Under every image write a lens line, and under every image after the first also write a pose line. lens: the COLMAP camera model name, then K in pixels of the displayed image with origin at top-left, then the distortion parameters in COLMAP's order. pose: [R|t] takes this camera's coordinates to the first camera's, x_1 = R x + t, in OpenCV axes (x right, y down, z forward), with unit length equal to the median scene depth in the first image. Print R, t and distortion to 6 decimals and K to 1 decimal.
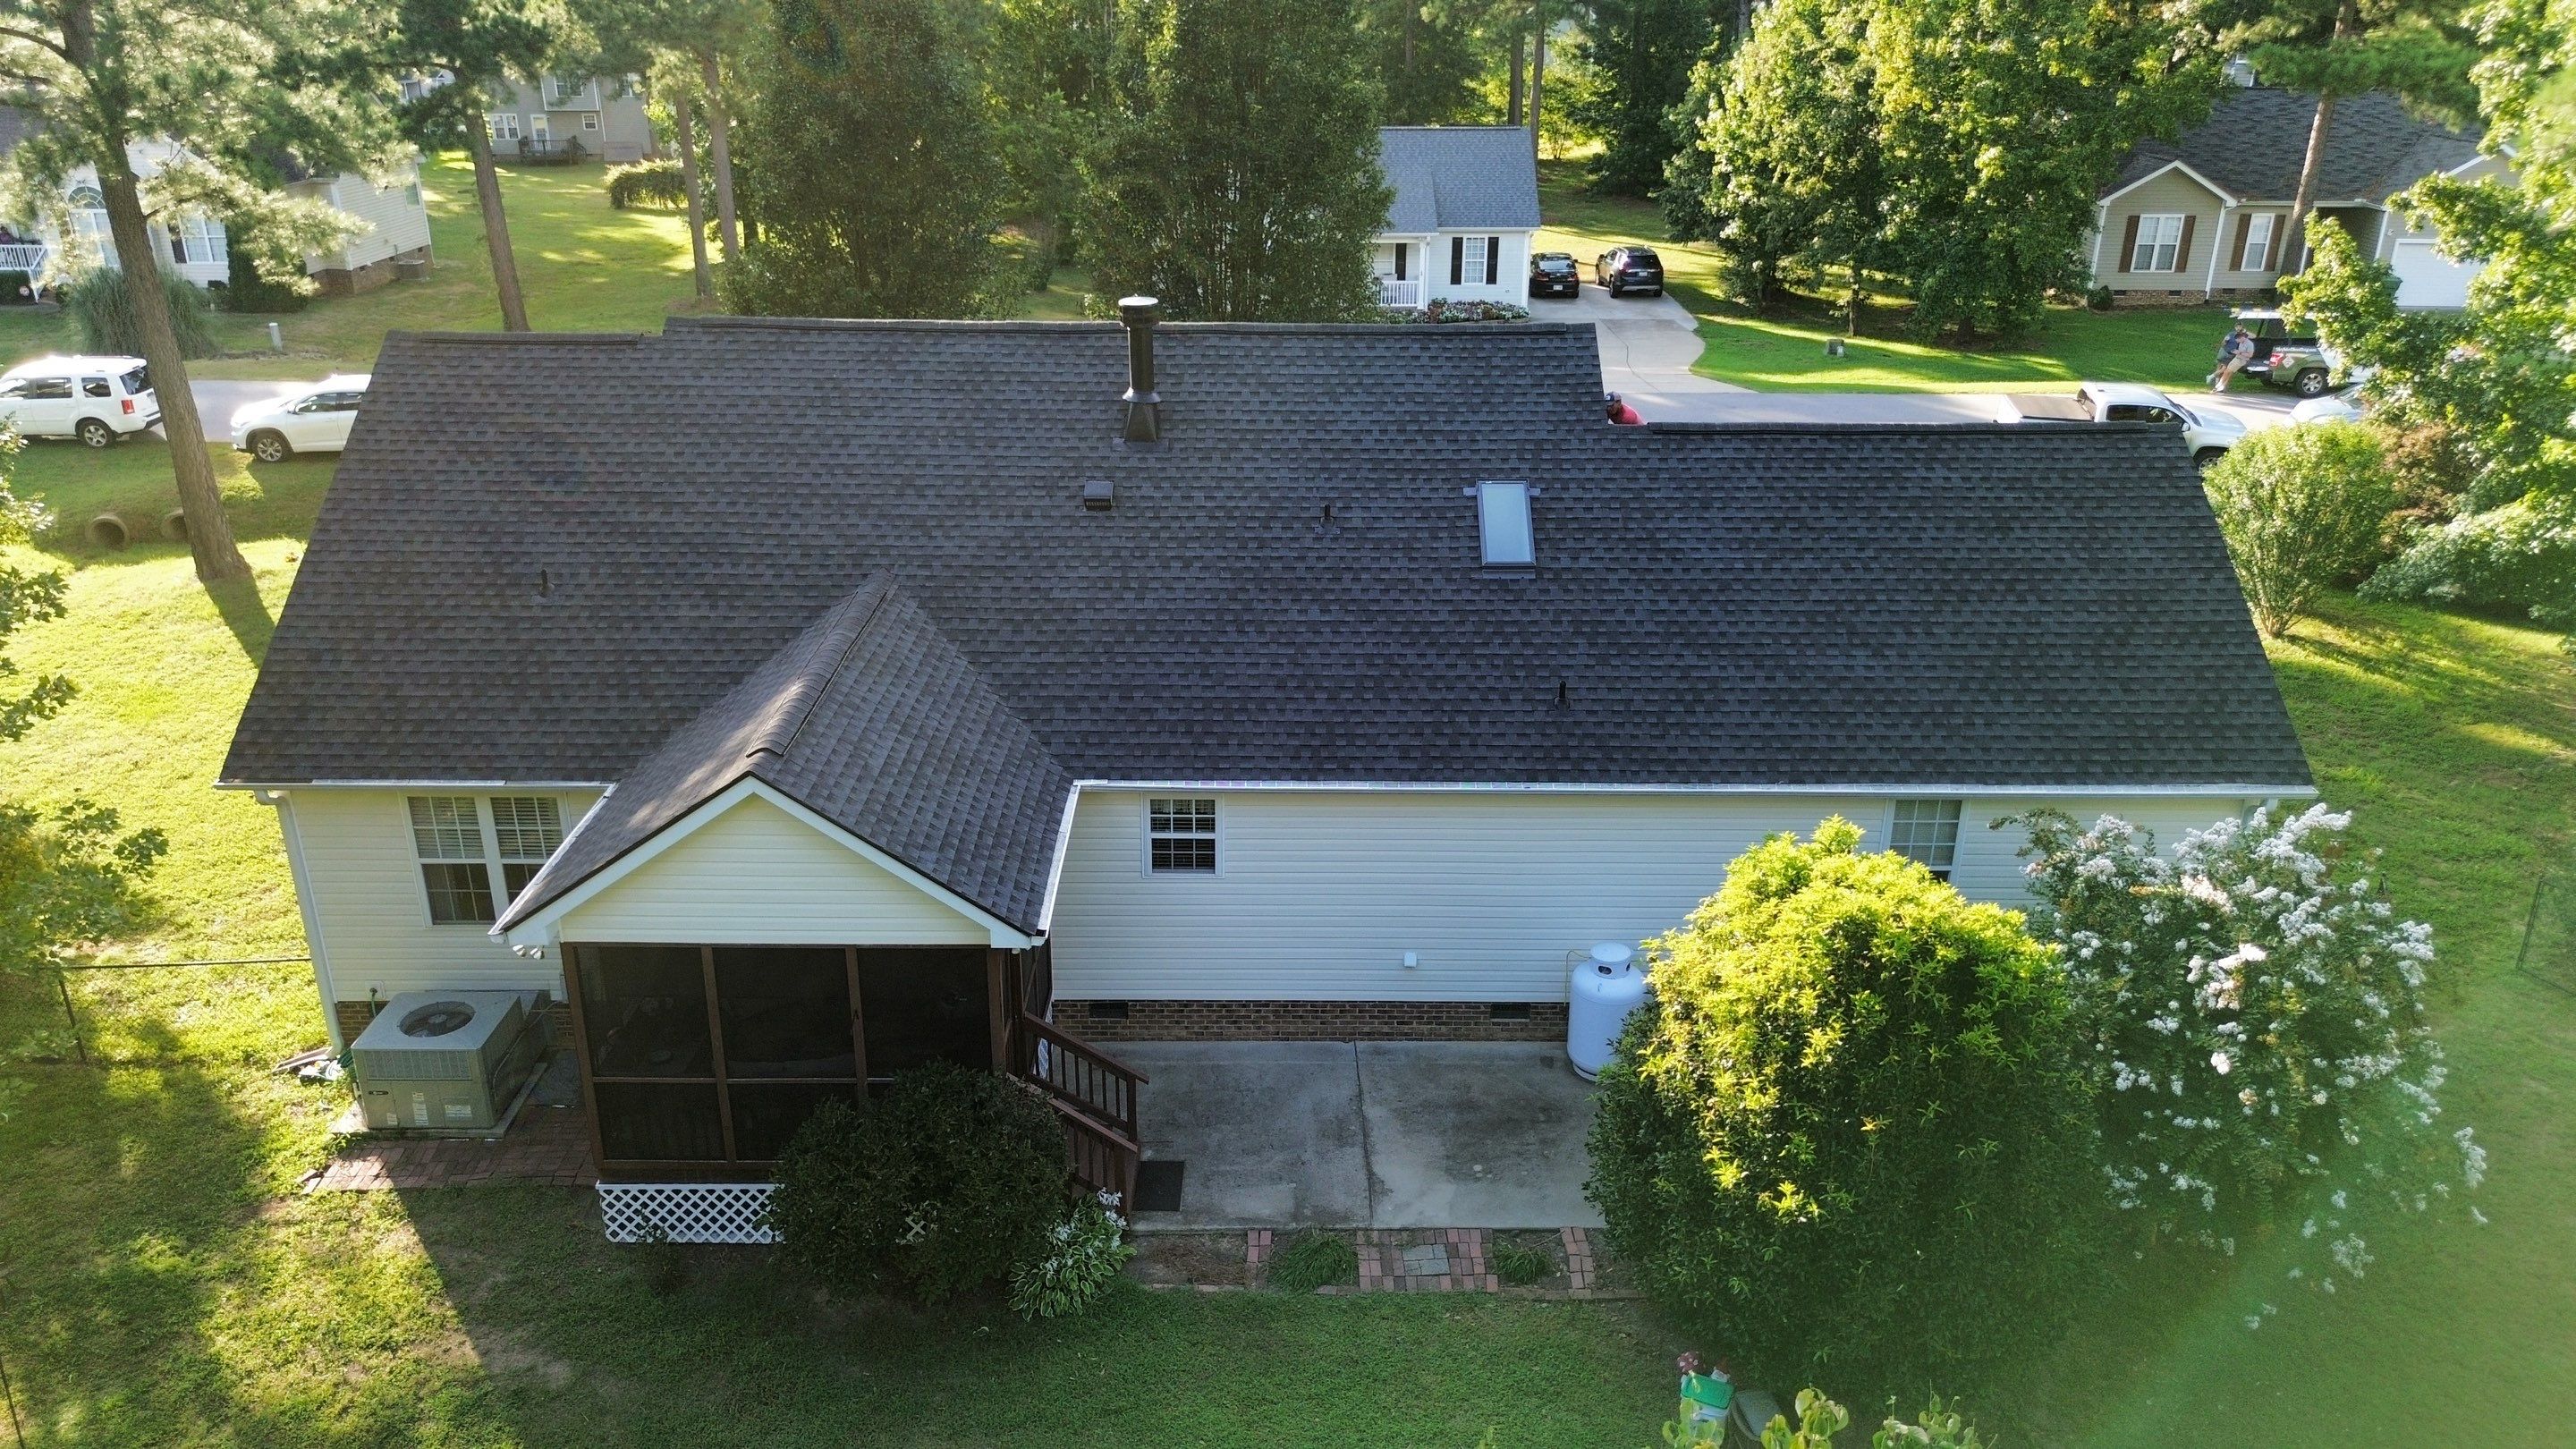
lens RADIAL K [[1799.2, 0, 1288.0], [0, 1799.2, 724.5], [0, 0, 1]] dist [0.073346, -0.065854]
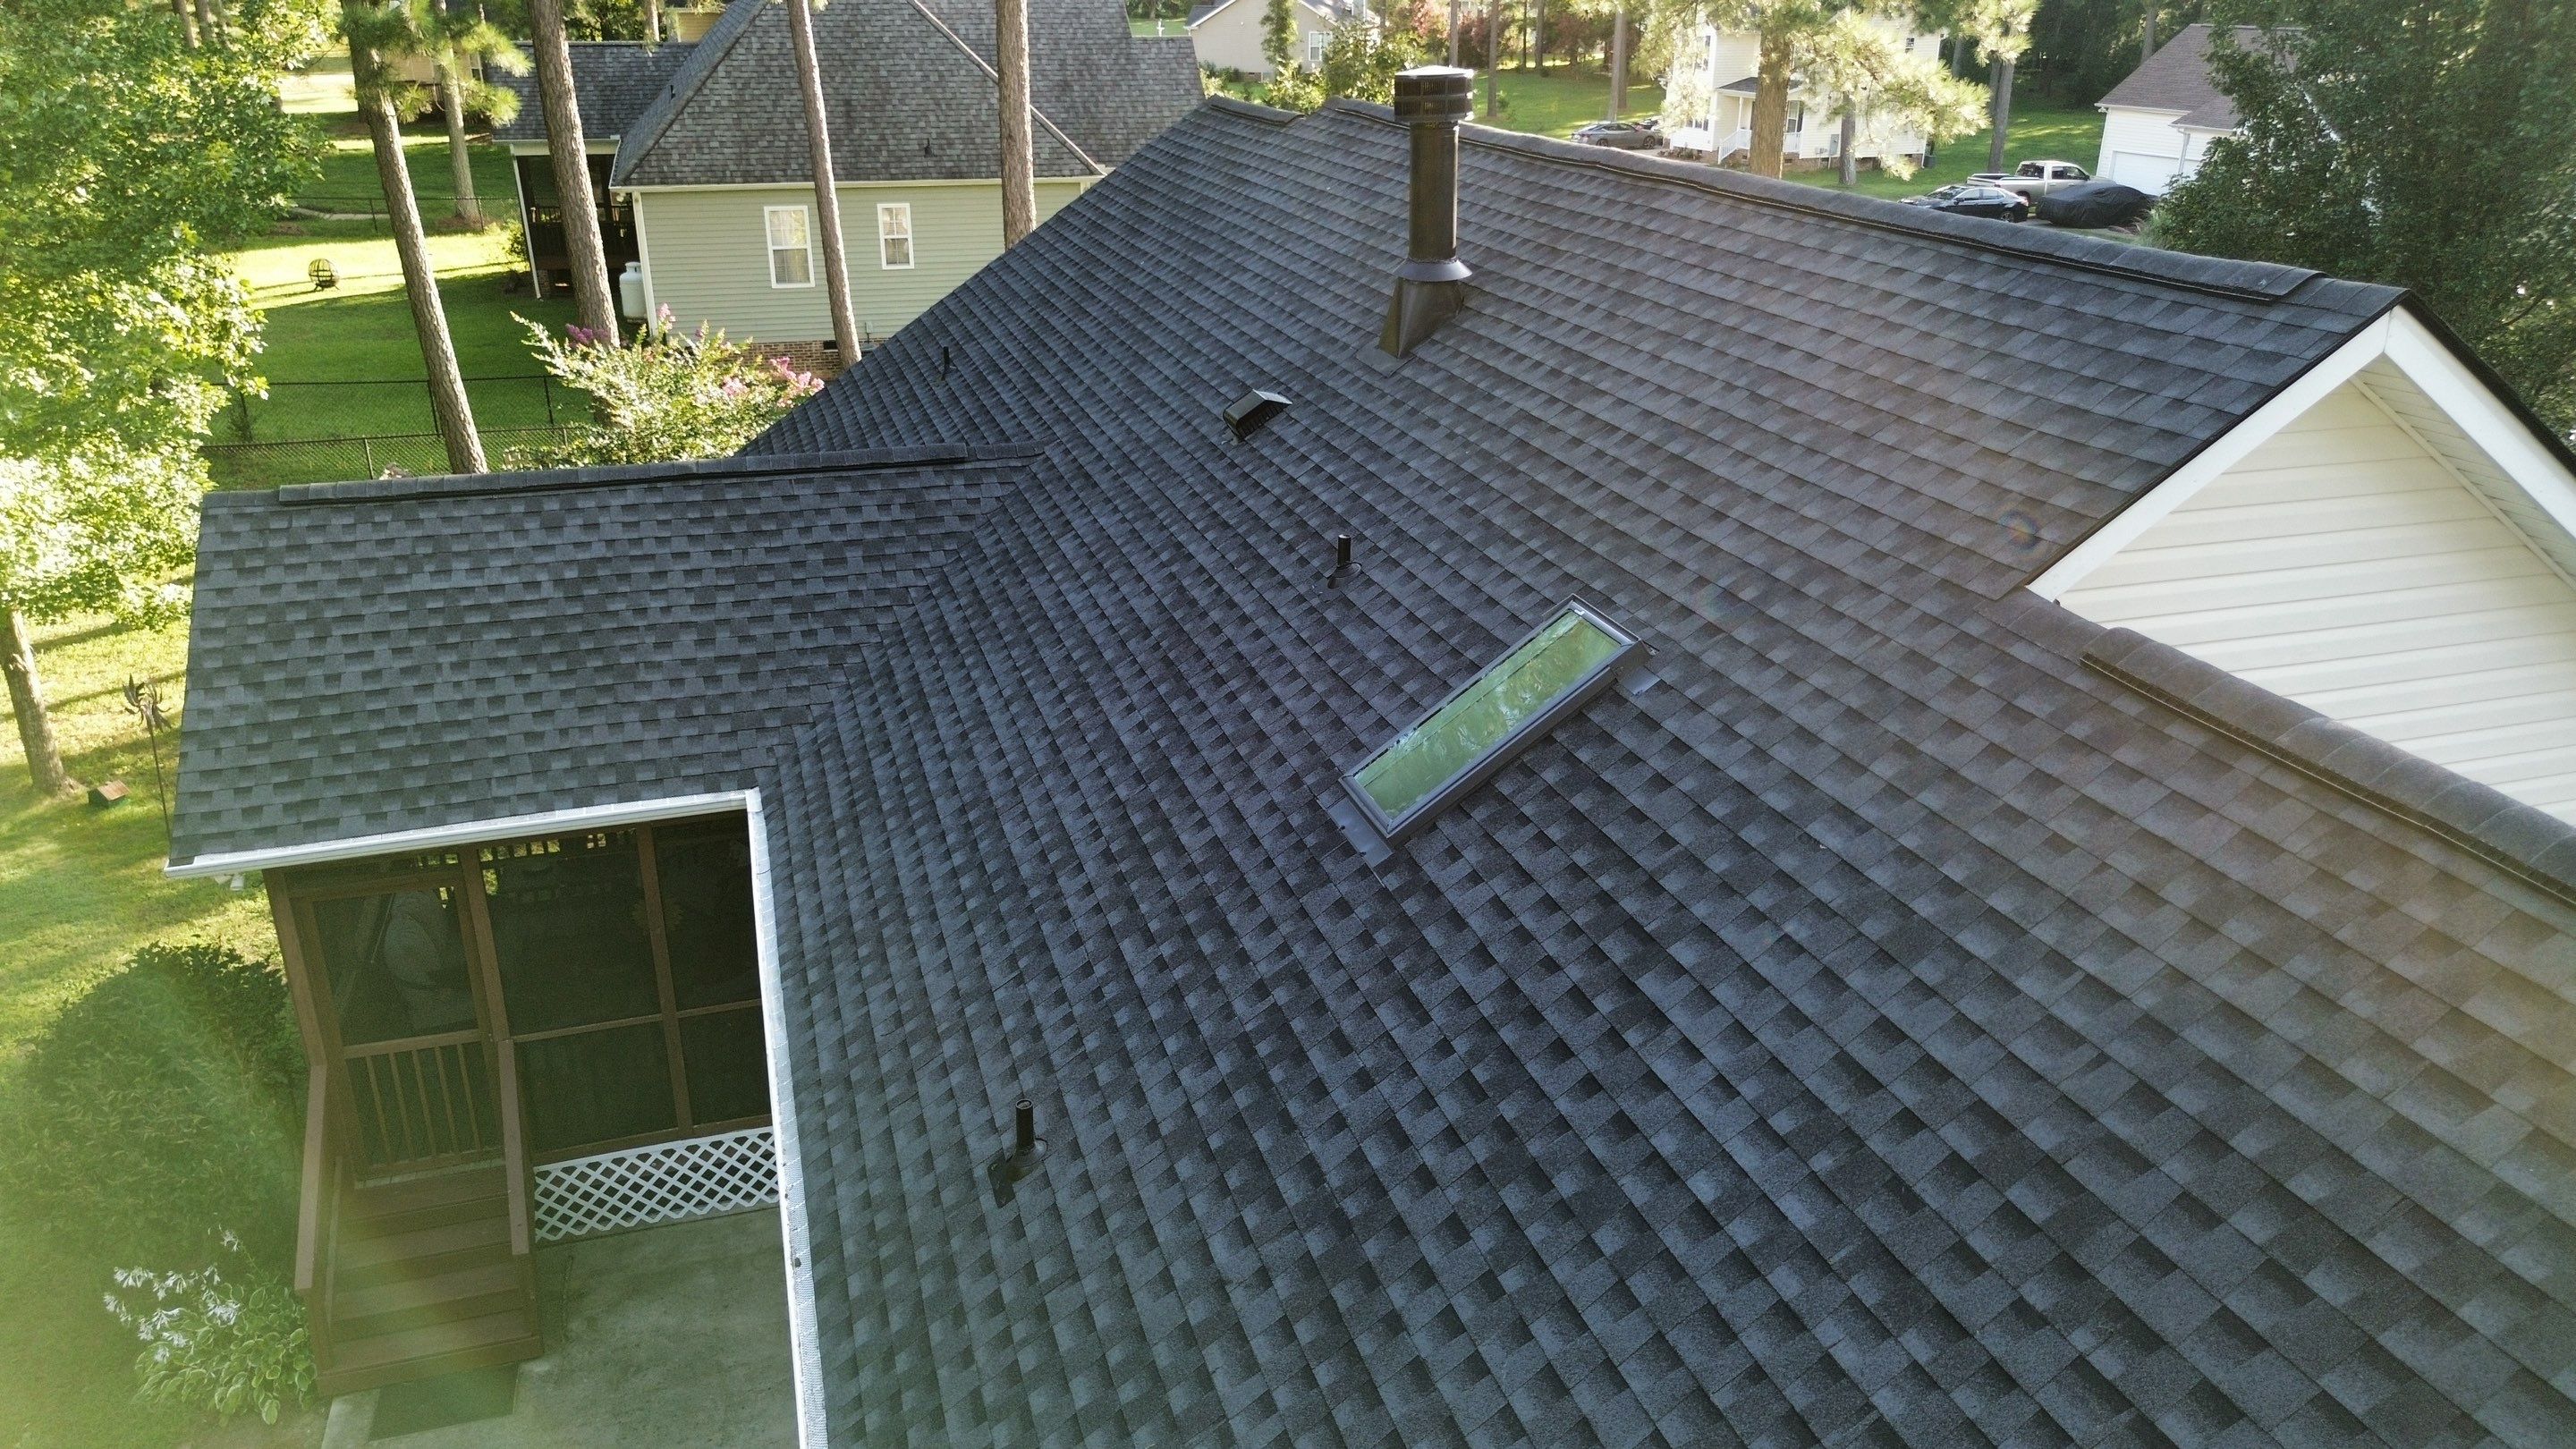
lens RADIAL K [[1760.7, 0, 1288.0], [0, 1760.7, 724.5], [0, 0, 1]] dist [0.213421, -0.000310]
pose [[0.306476, 0.354738, -0.883308, 0.417430], [-0.379455, 0.896573, 0.228408, -0.175478], [0.872975, 0.265174, 0.409386, 0.835262]]
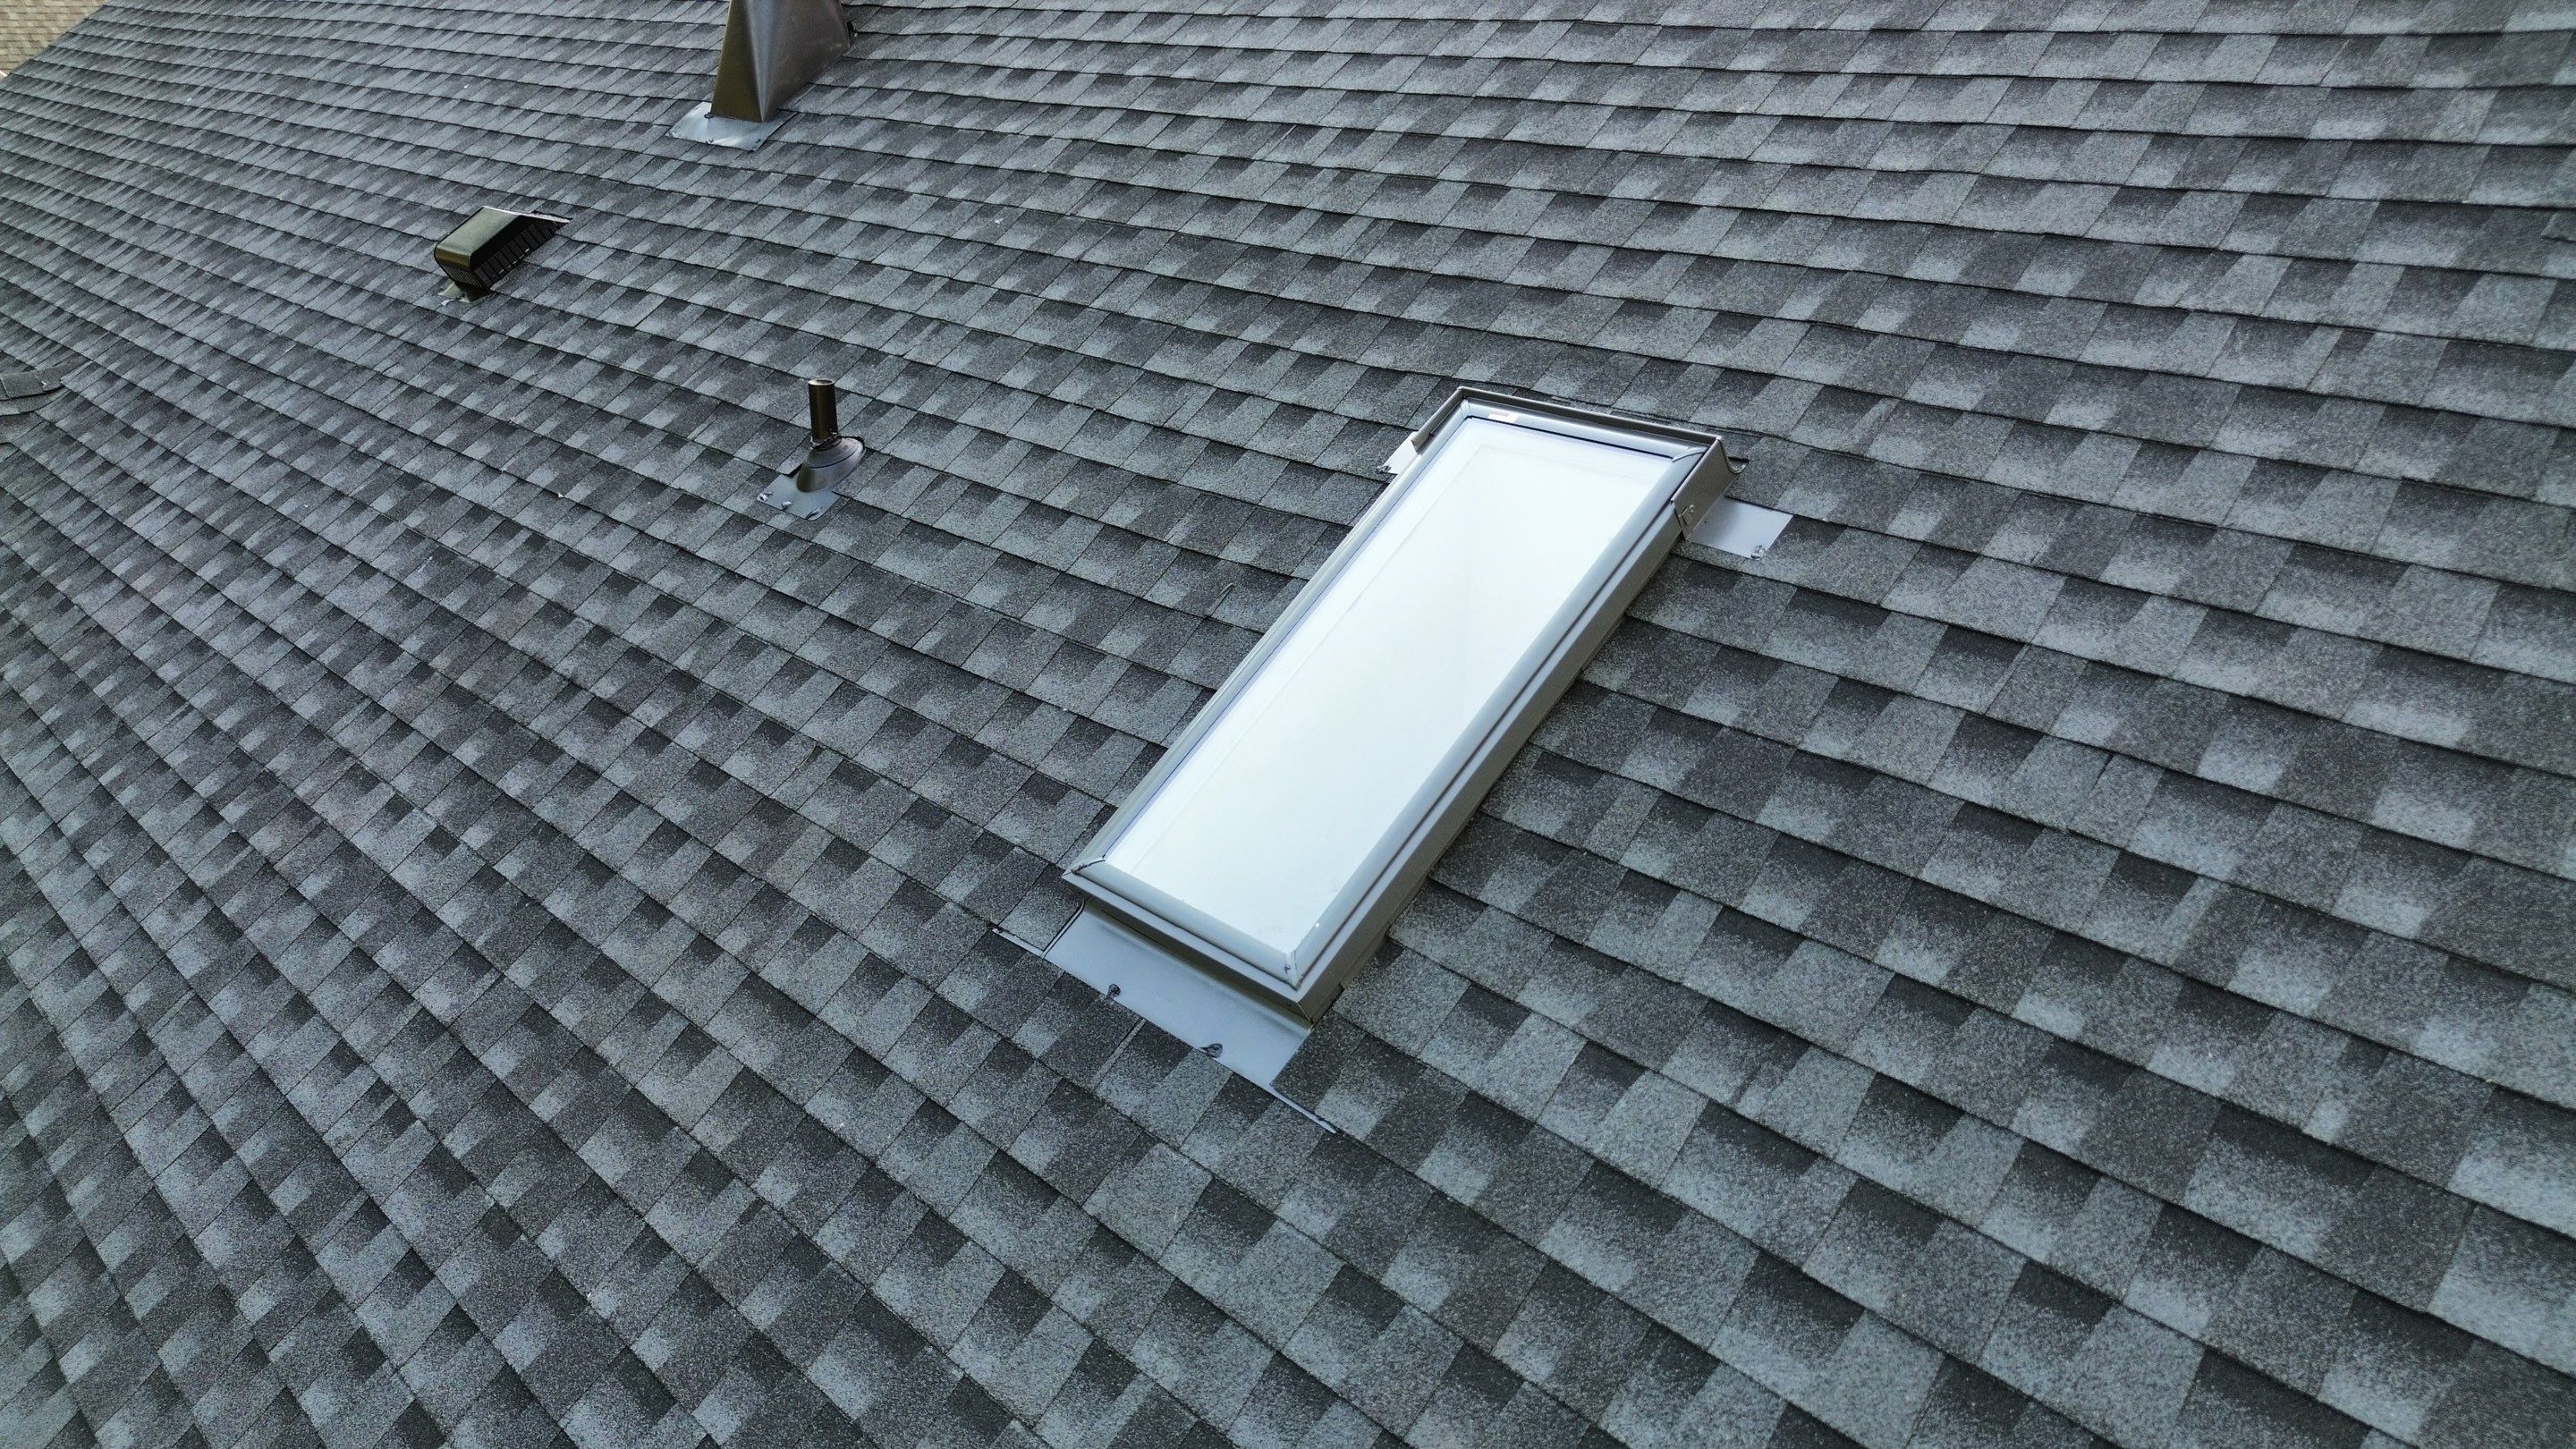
lens RADIAL K [[1799.2, 0, 1288.0], [0, 1799.2, 724.5], [0, 0, 1]] dist [0.073346, -0.065854]
pose [[0.702473, 0.265691, -0.660257, 0.219478], [-0.281192, 0.955838, 0.085463, -0.118394], [0.653806, 0.125623, 0.746161, 0.890278]]
